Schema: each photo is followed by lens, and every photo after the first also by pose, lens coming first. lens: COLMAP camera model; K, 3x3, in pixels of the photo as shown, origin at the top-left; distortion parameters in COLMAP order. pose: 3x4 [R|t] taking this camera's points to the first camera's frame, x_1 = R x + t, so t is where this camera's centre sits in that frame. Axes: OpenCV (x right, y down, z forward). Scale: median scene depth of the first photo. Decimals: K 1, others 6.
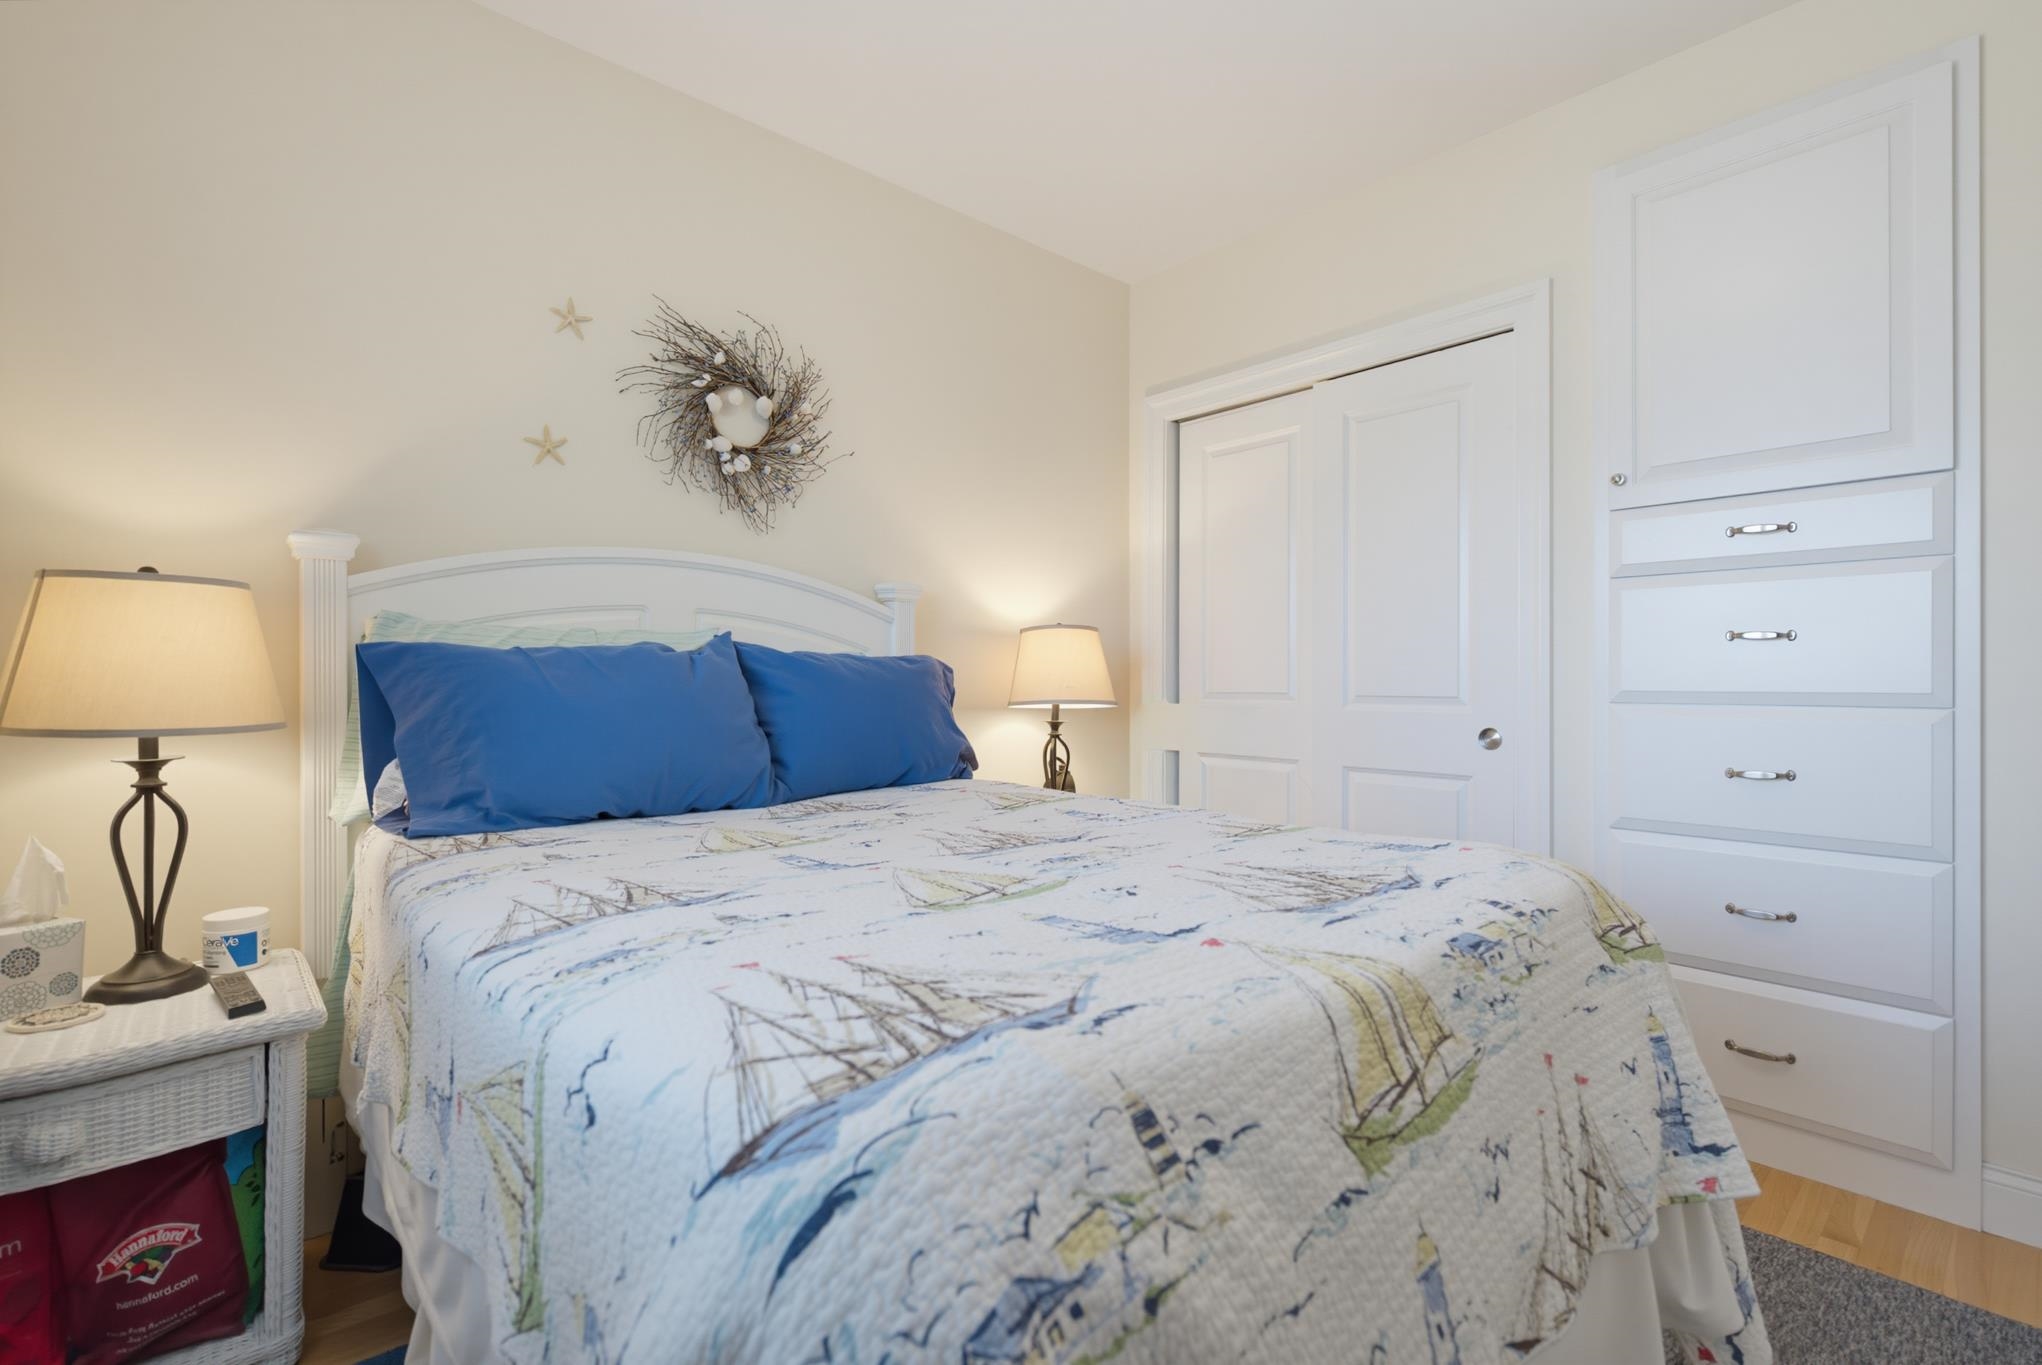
lens RADIAL K [[920.4, 0, 1021.0], [0, 920.4, 682.5], [0, 0, 1]] dist [0.000234, -0.000164]
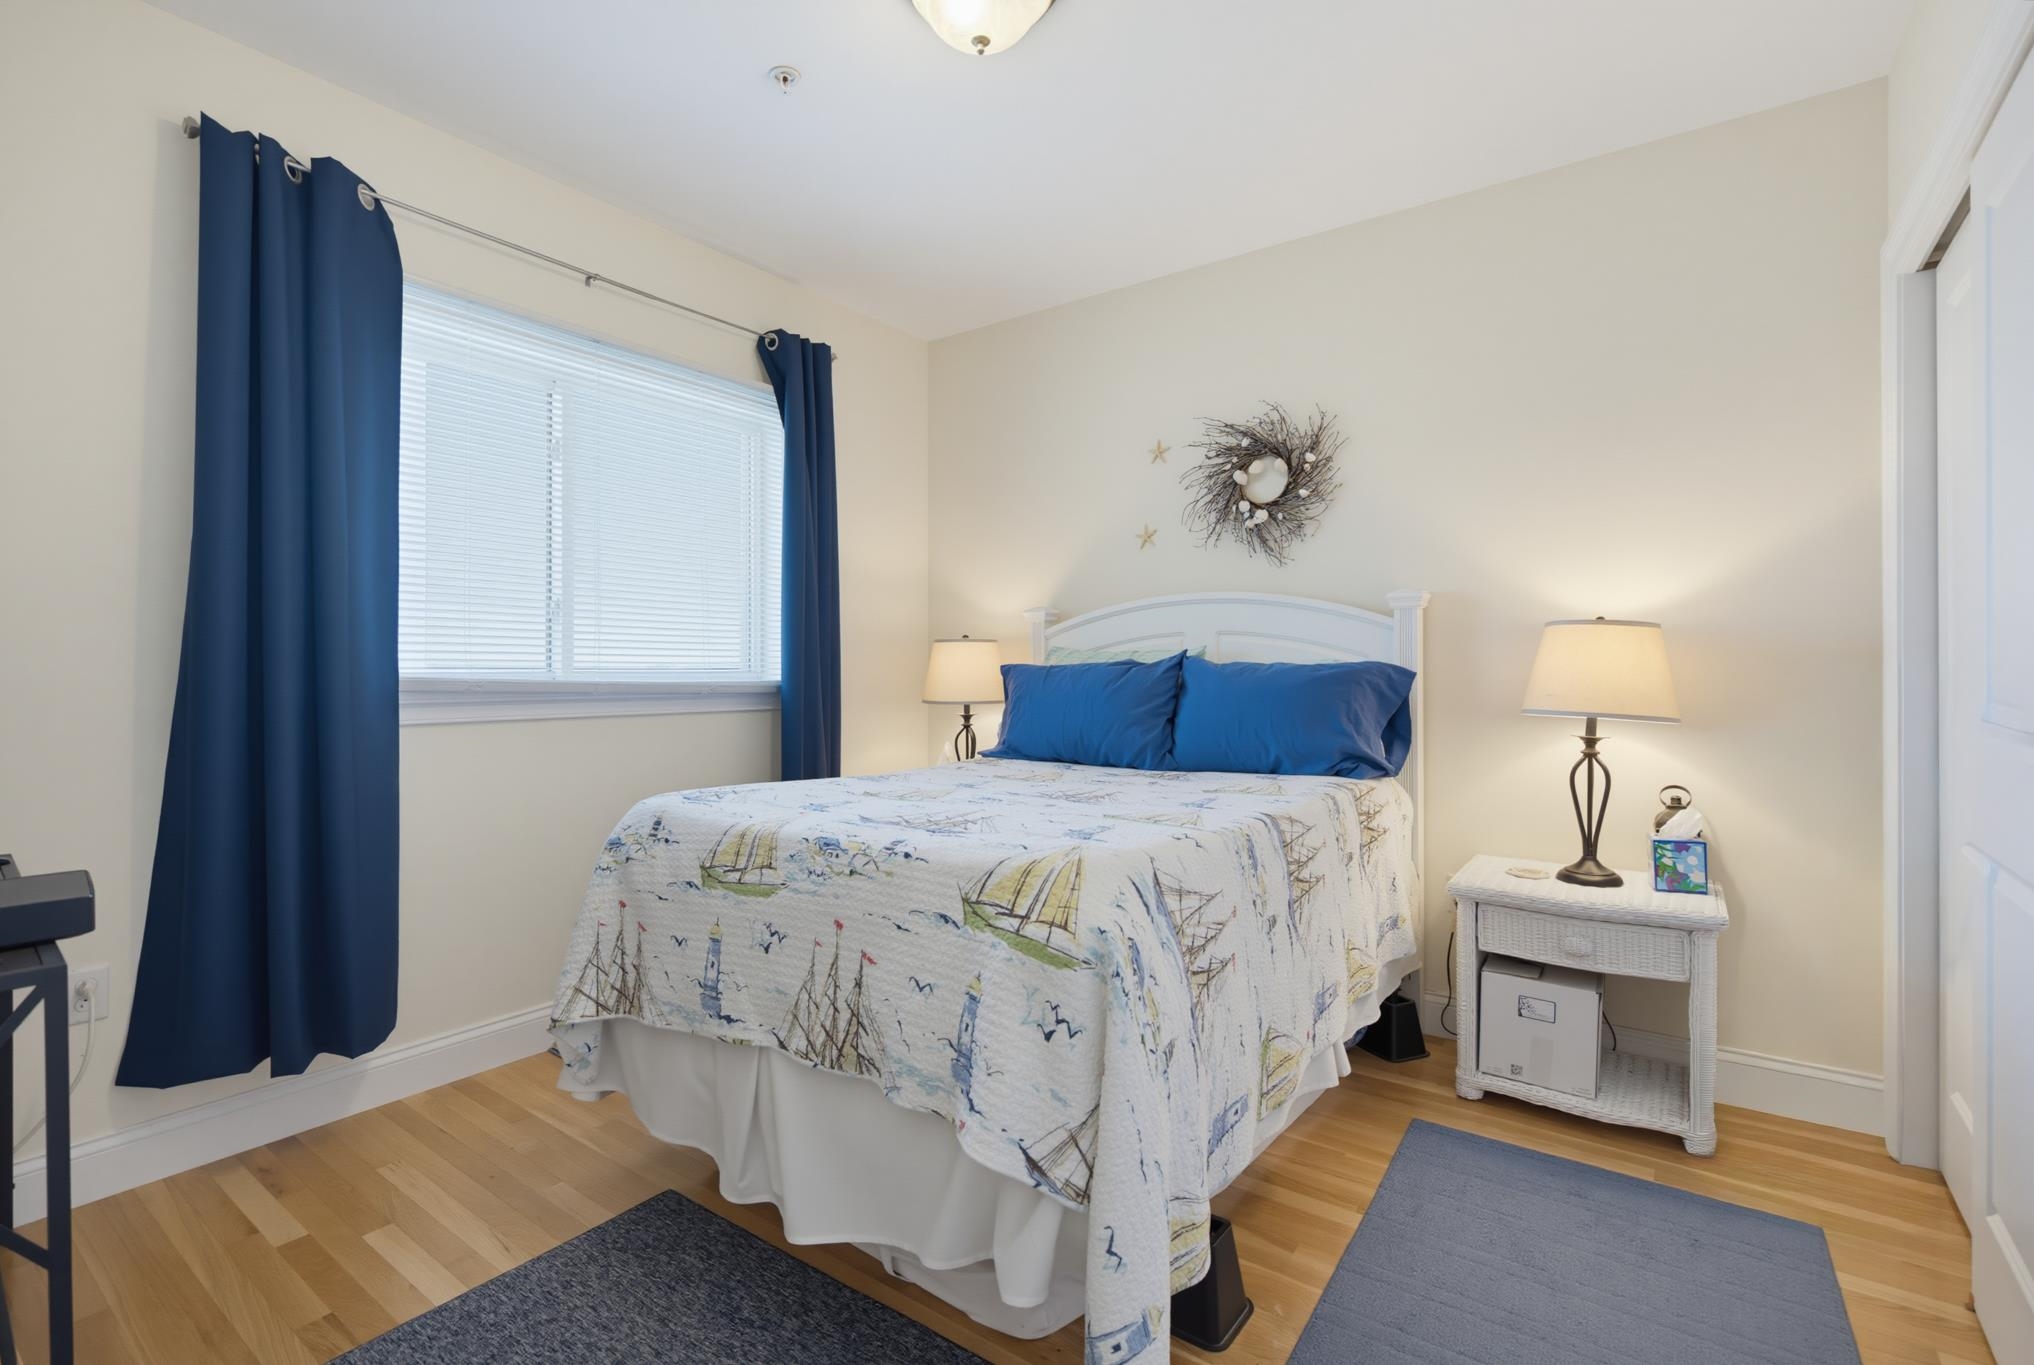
lens RADIAL K [[926.4, 0, 1013.7], [0, 926.4, 662.0], [0, 0, 1]] dist [-0.000079, -0.001410]
pose [[0.207852, -0.010054, -0.978109, 0.939799], [0.000746, 0.999949, -0.010120, -0.018846], [0.978160, 0.001374, 0.207848, 0.397692]]
